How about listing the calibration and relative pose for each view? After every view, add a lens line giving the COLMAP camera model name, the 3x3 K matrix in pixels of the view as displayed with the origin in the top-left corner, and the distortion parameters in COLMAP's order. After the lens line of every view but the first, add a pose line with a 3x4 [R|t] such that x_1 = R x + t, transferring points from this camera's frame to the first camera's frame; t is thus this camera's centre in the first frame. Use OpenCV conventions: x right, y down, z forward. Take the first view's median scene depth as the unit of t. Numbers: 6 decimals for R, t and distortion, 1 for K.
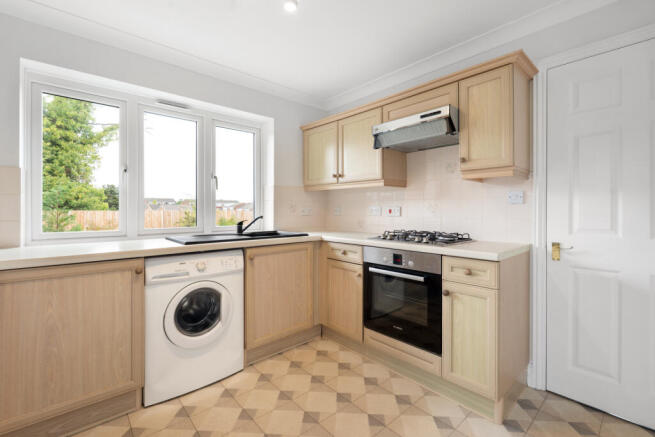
lens RADIAL K [[292.4, 0, 324.2], [0, 292.4, 210.2], [0, 0, 1]] dist [0.001622, 0.000077]
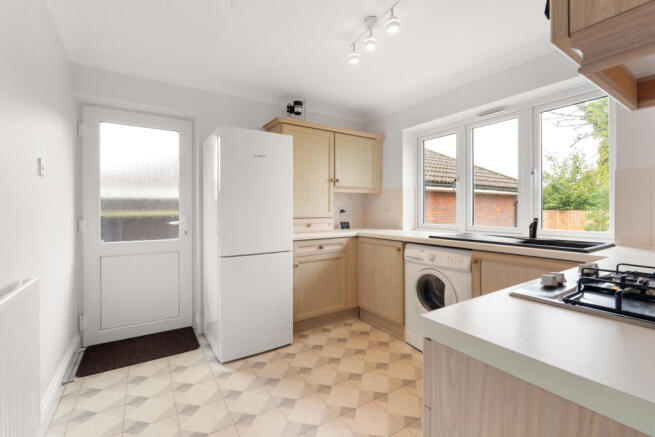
lens RADIAL K [[293.4, 0, 327.3], [0, 293.4, 215.3], [0, 0, 1]] dist [-0.002929, -0.000165]
pose [[-0.147406, 0.015417, -0.988956, 0.904458], [-0.007047, 0.999837, 0.016637, 0.004120], [0.989051, 0.009422, -0.147273, 0.805168]]
